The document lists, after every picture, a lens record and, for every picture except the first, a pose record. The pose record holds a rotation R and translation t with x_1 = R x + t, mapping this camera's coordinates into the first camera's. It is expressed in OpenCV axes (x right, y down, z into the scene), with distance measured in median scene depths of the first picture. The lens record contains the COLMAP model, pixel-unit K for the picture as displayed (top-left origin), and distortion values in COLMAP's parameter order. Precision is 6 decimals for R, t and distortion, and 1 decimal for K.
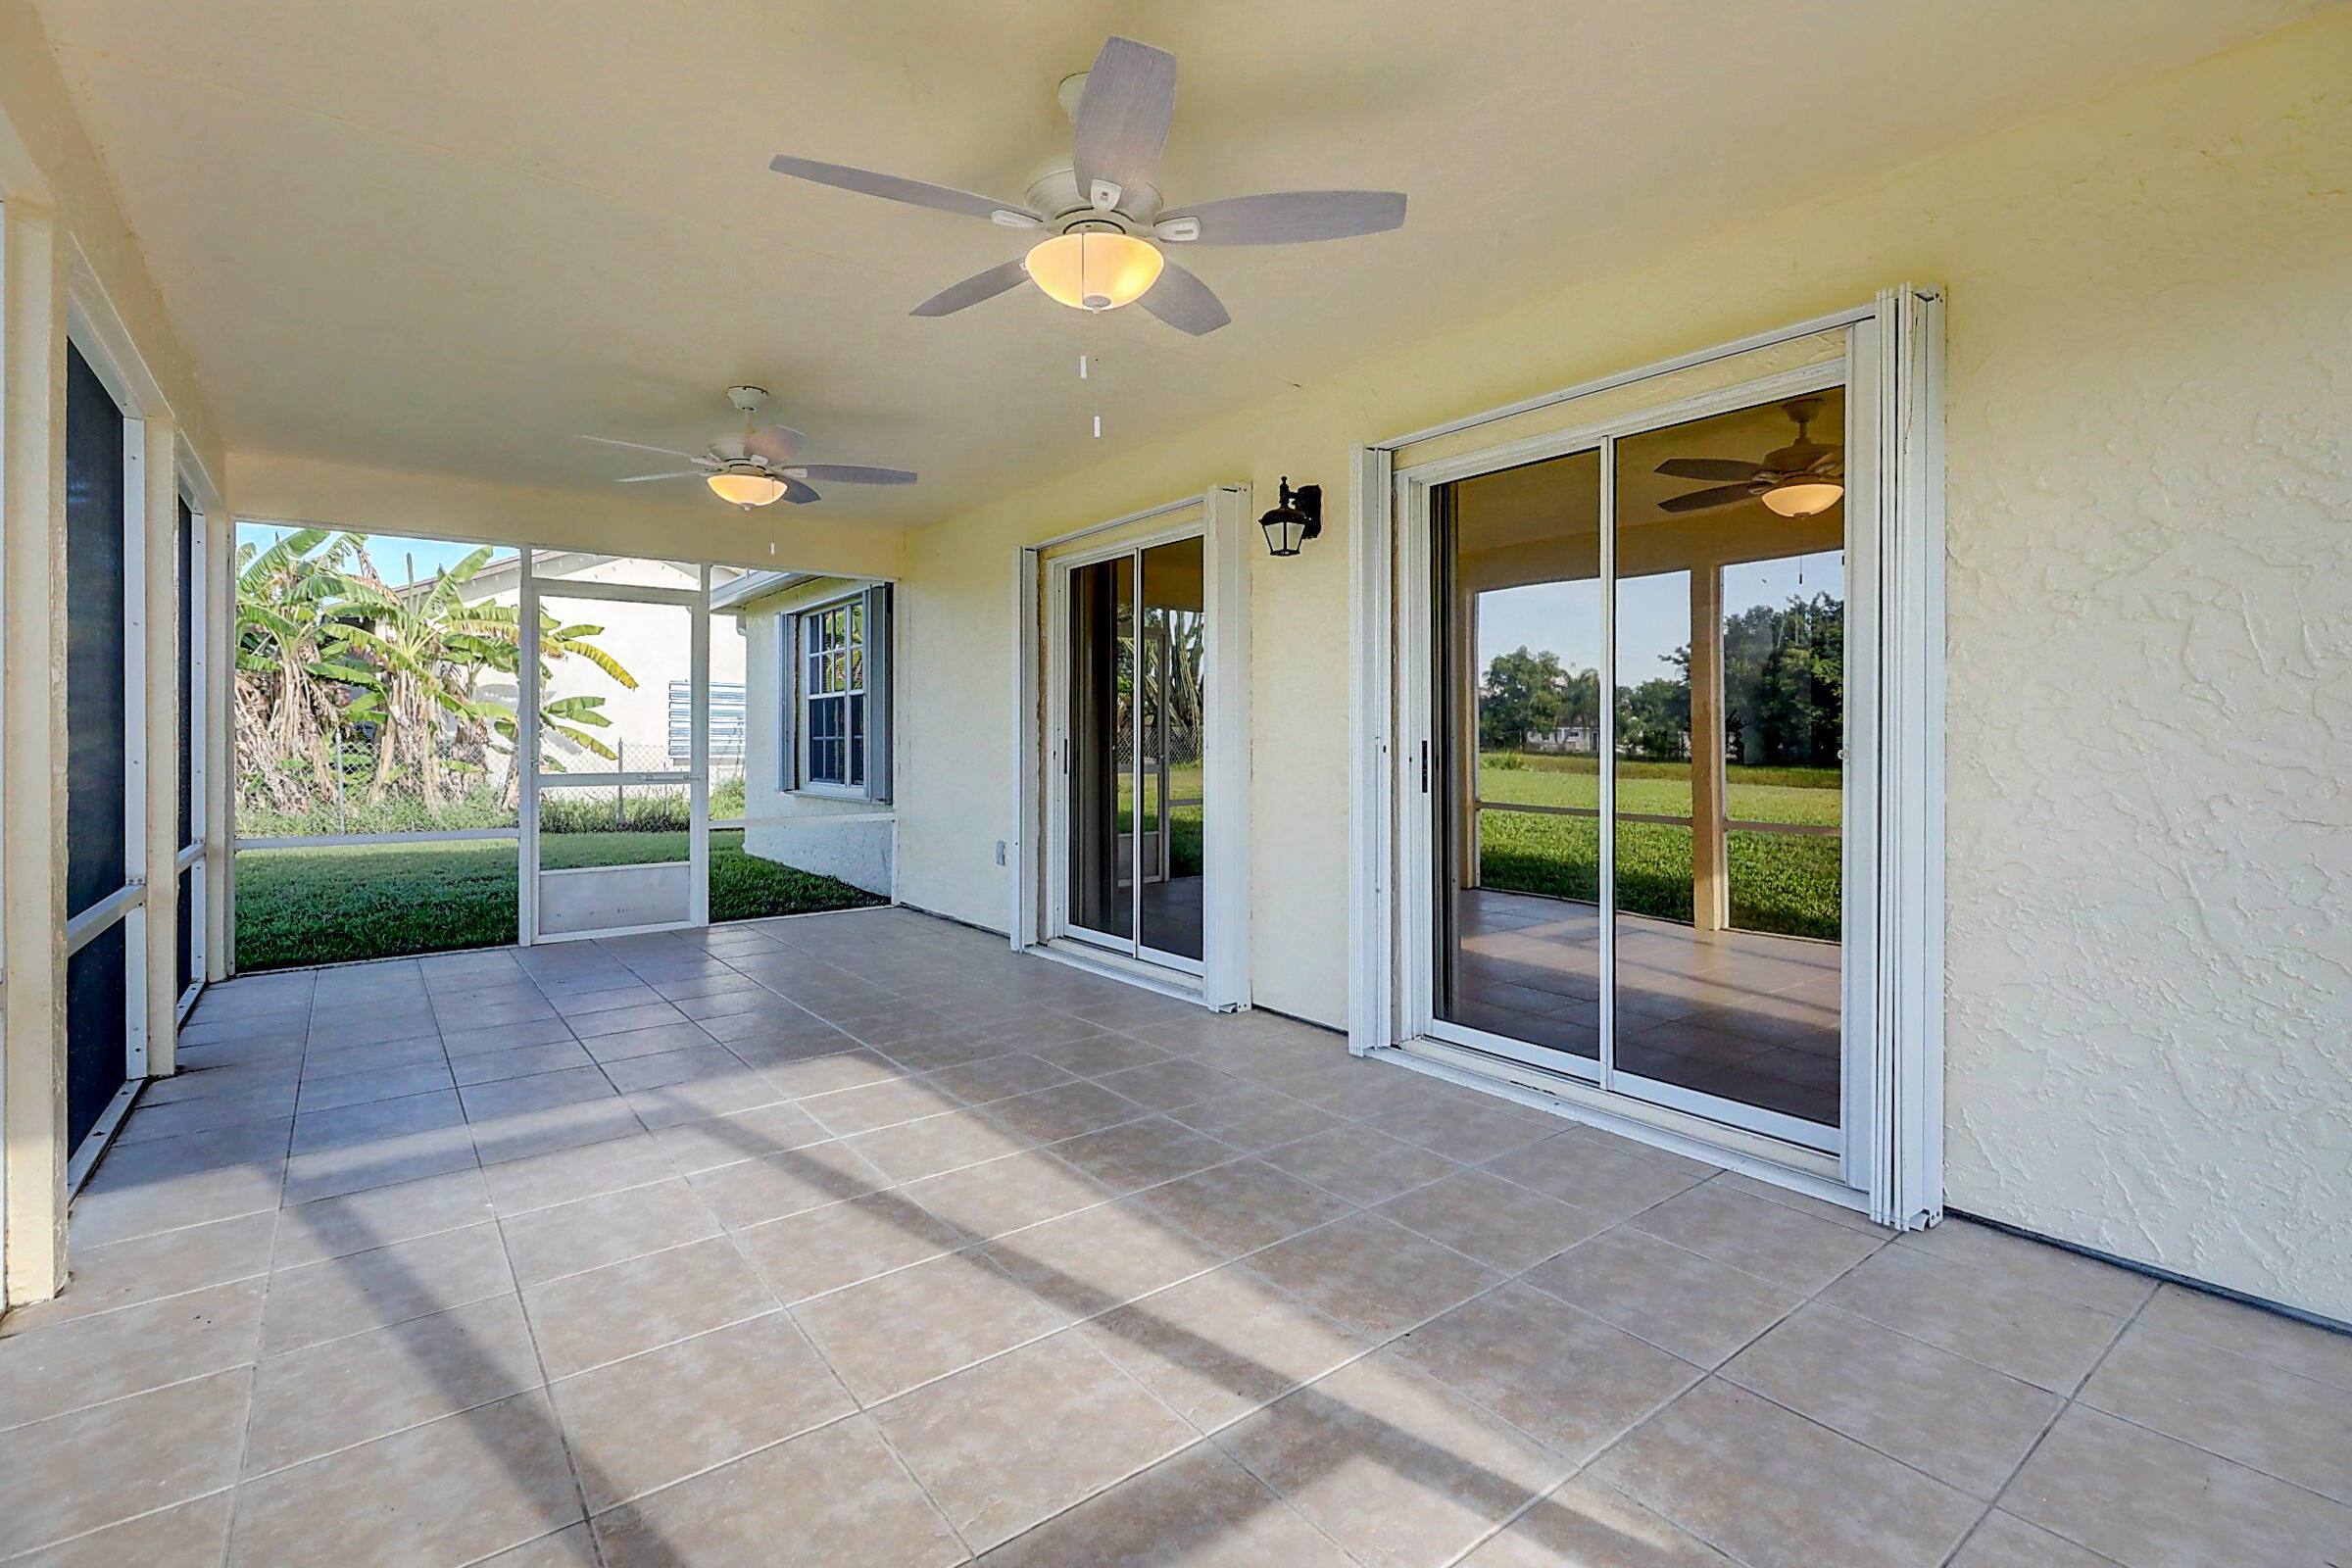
lens RADIAL K [[1063.6, 0, 1186.9], [0, 1063.6, 749.8], [0, 0, 1]] dist [0.002718, -0.000734]
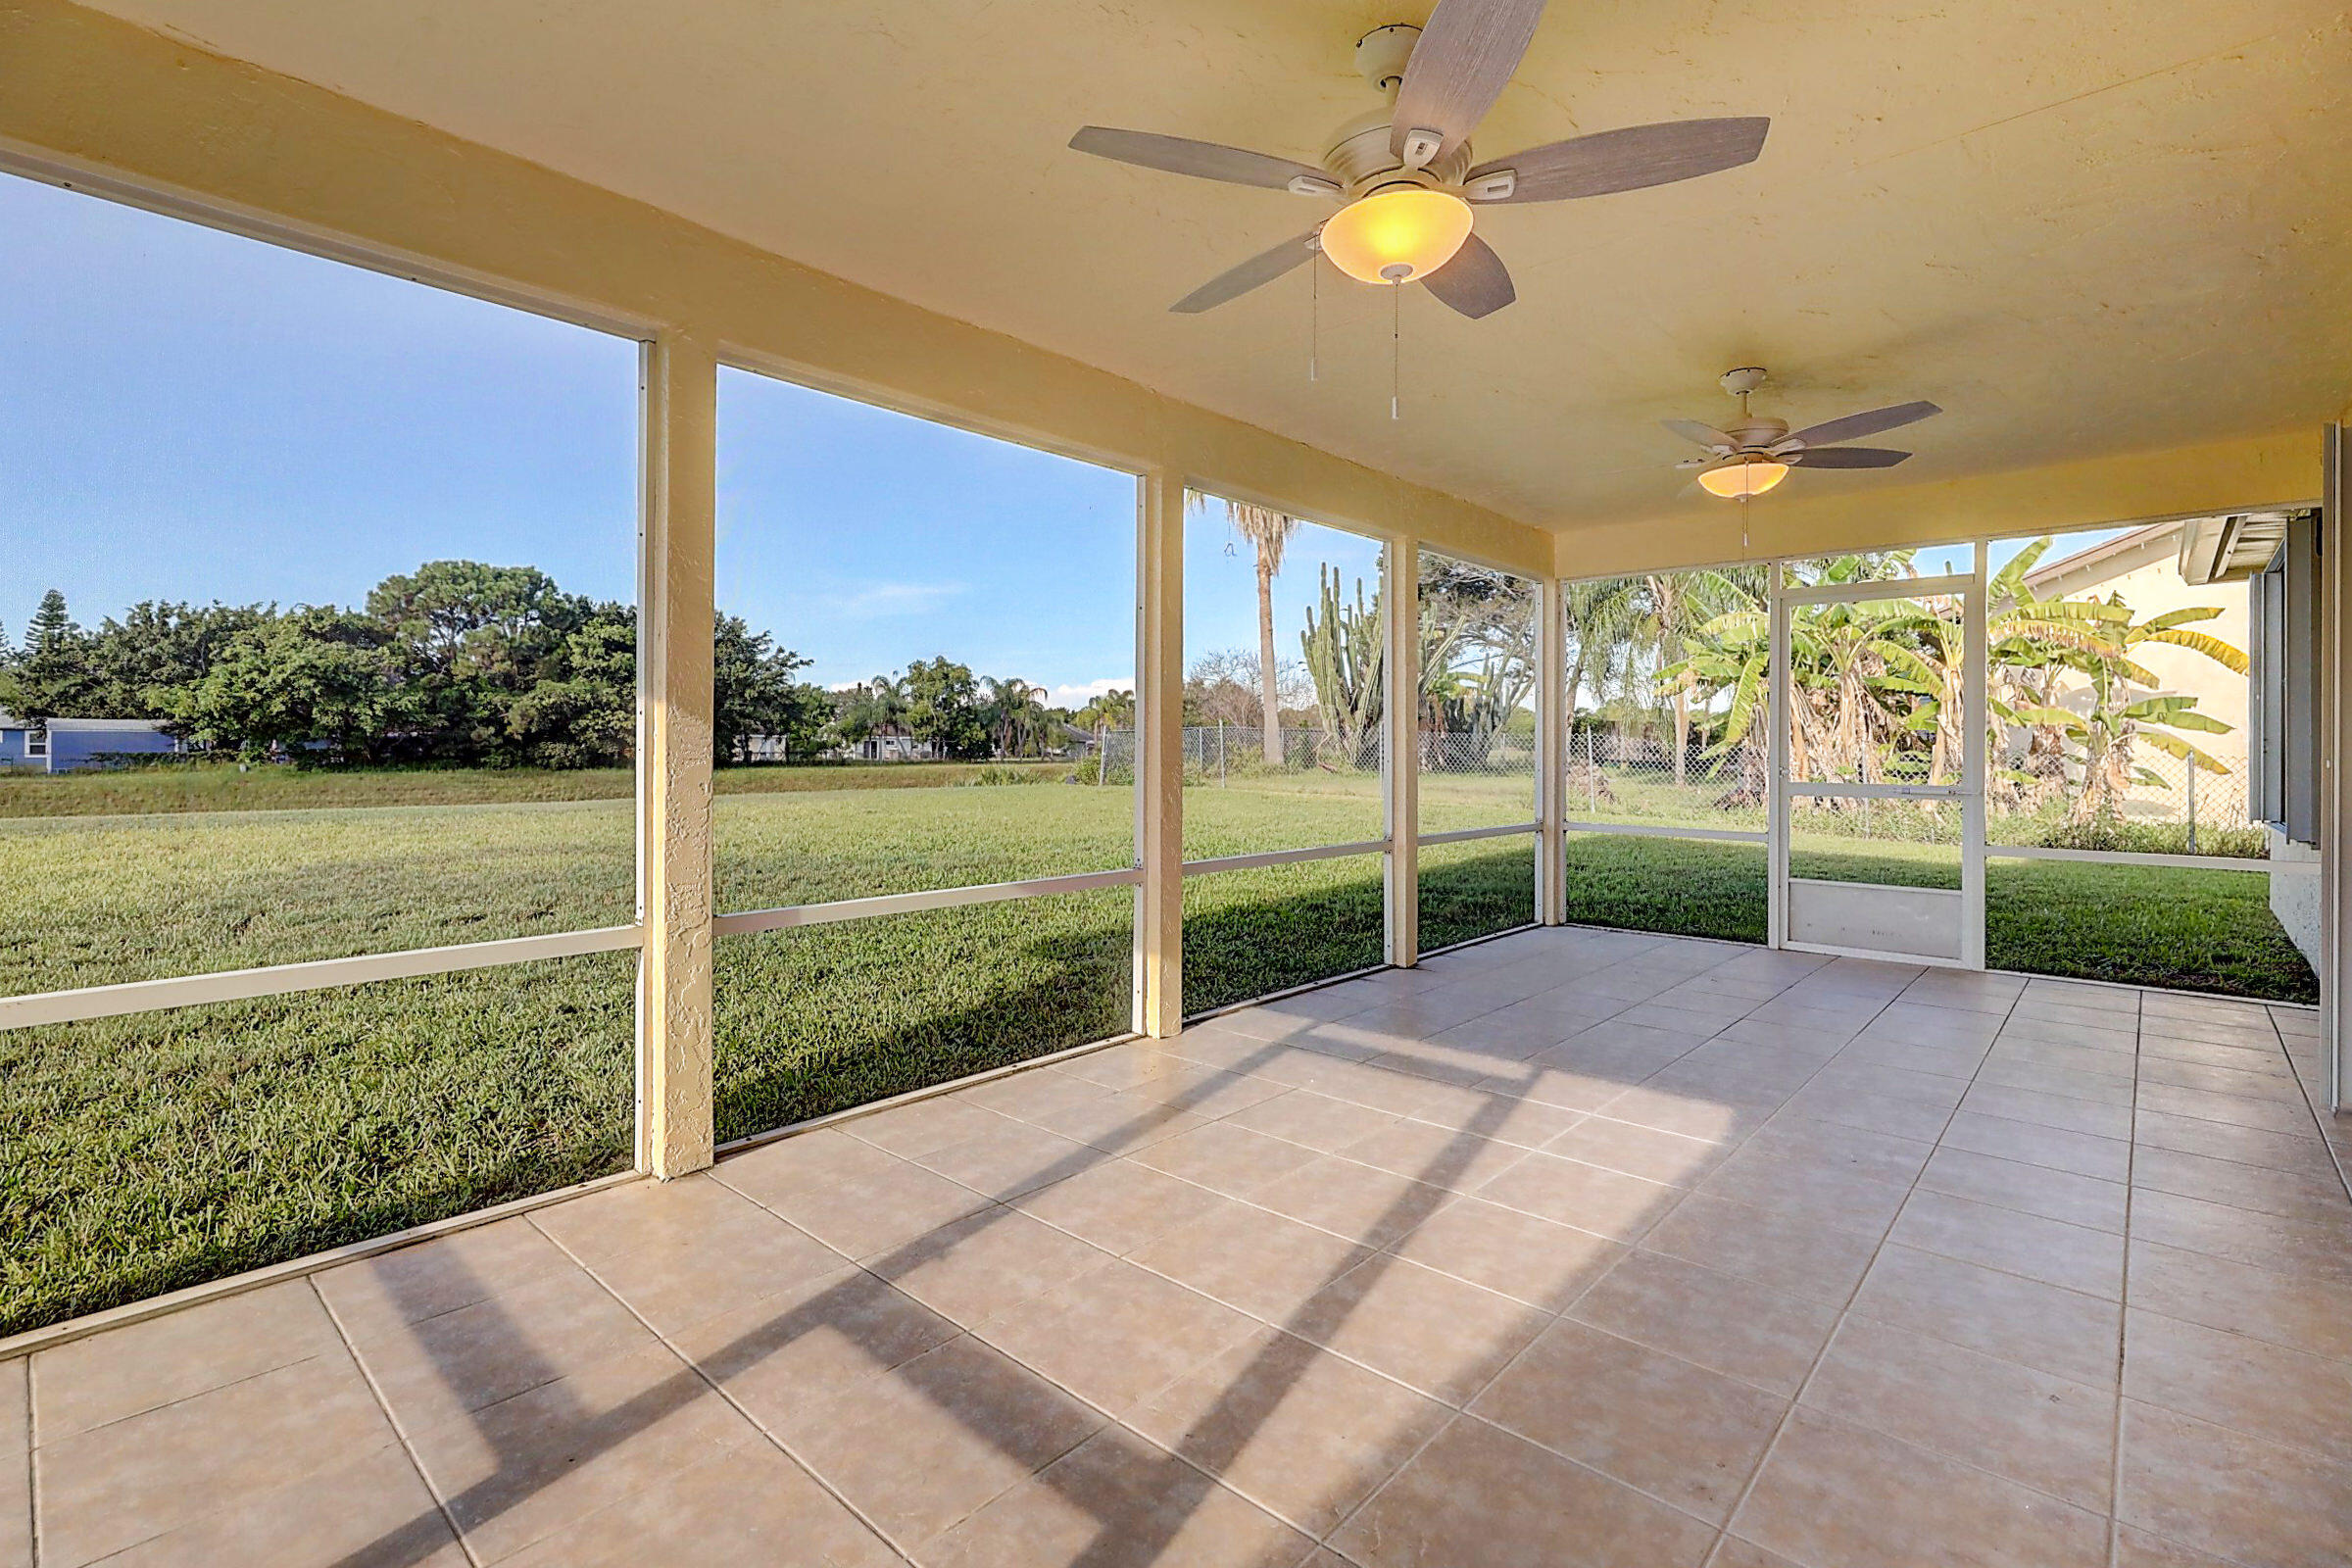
lens RADIAL K [[1063.6, 0, 1166.9], [0, 1063.6, 759.5], [0, 0, 1]] dist [0.002718, -0.000734]
pose [[0.167484, 0.010895, -0.985815, 0.620007], [-0.009654, 0.999909, 0.009410, -0.006179], [0.985827, 0.007941, 0.167574, 0.515788]]
